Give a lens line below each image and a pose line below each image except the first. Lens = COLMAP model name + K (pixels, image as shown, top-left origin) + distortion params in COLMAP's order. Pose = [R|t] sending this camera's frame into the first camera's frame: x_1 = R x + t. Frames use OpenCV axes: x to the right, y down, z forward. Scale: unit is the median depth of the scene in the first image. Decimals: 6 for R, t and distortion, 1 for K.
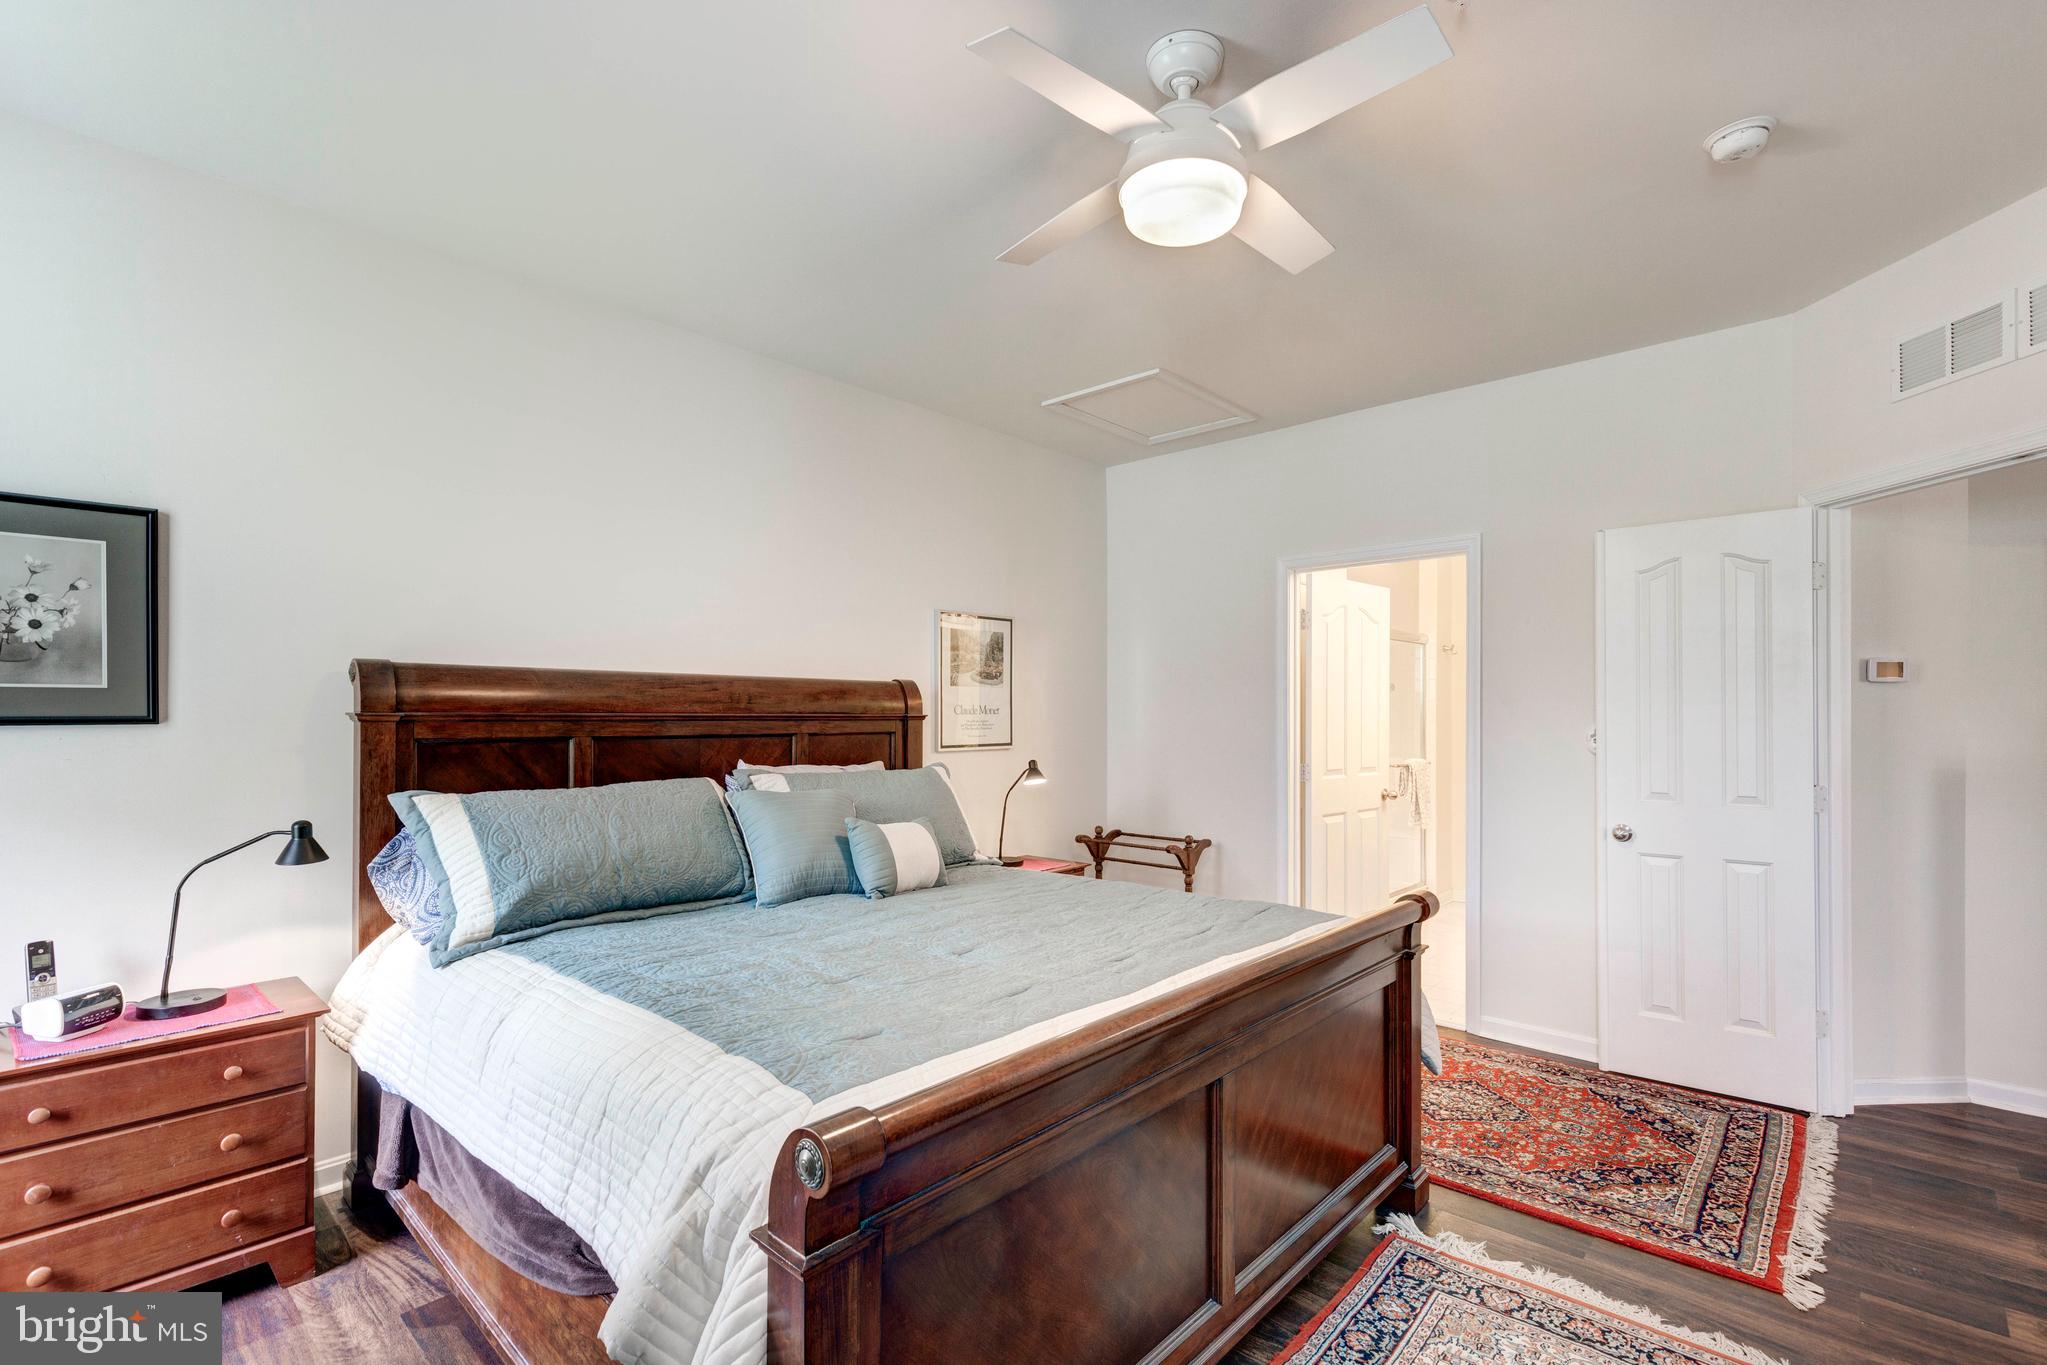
lens RADIAL K [[920.2, 0, 1038.4], [0, 920.2, 696.9], [0, 0, 1]] dist [0.000434, 0.000582]
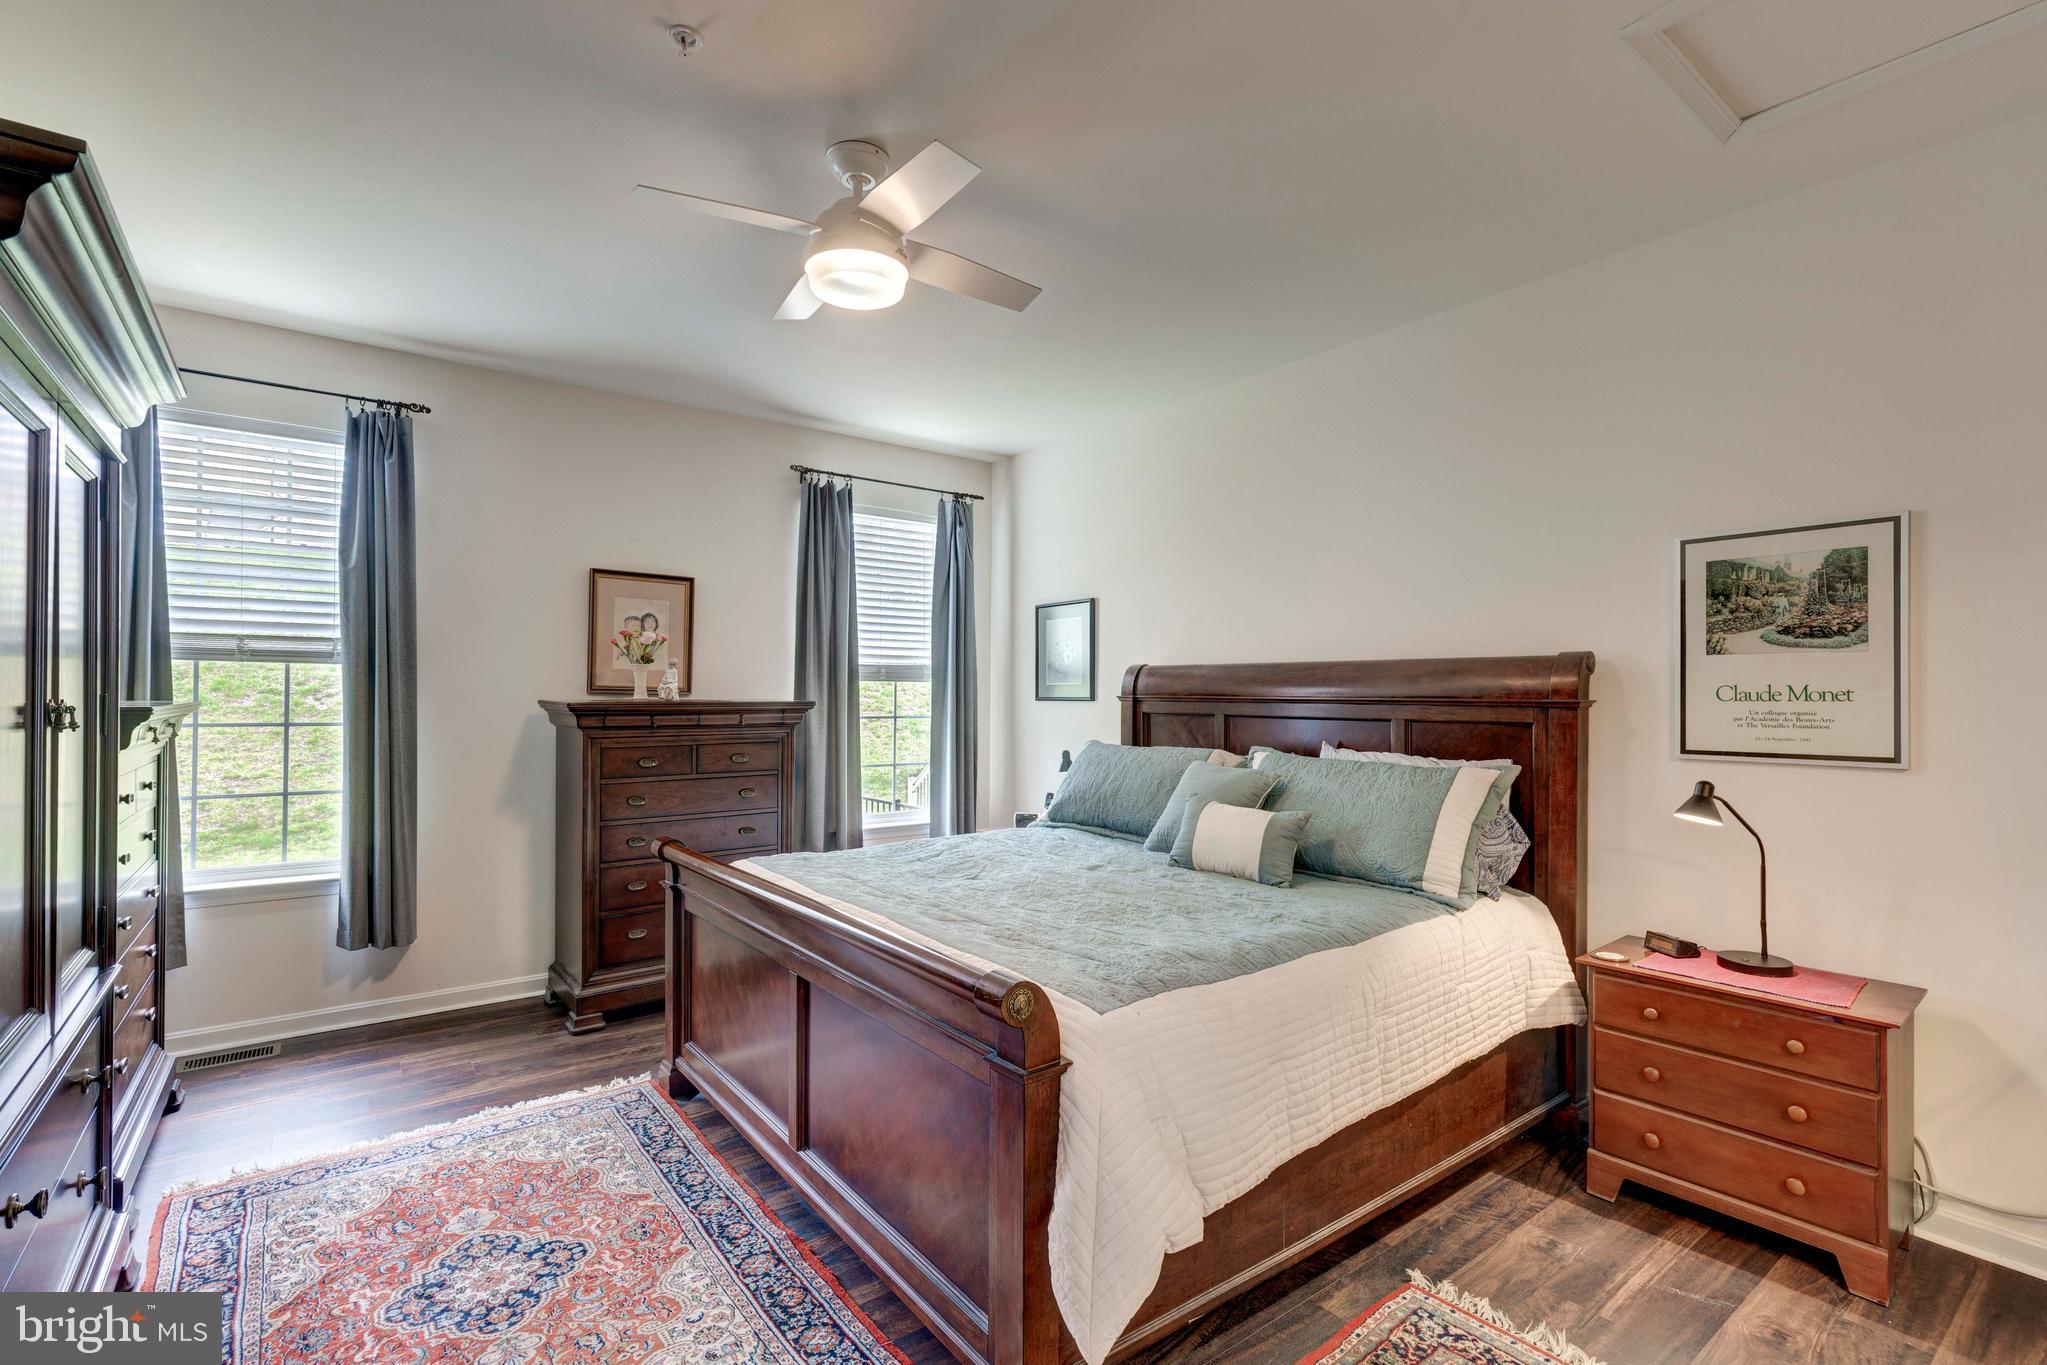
lens RADIAL K [[920.2, 0, 1024.8], [0, 920.2, 718.6], [0, 0, 1]] dist [0.000434, 0.000582]
pose [[-0.170756, 0.020613, -0.985098, 0.664910], [0.010409, 0.999763, 0.019115, 0.016214], [0.985258, -0.006989, -0.170930, 0.731053]]
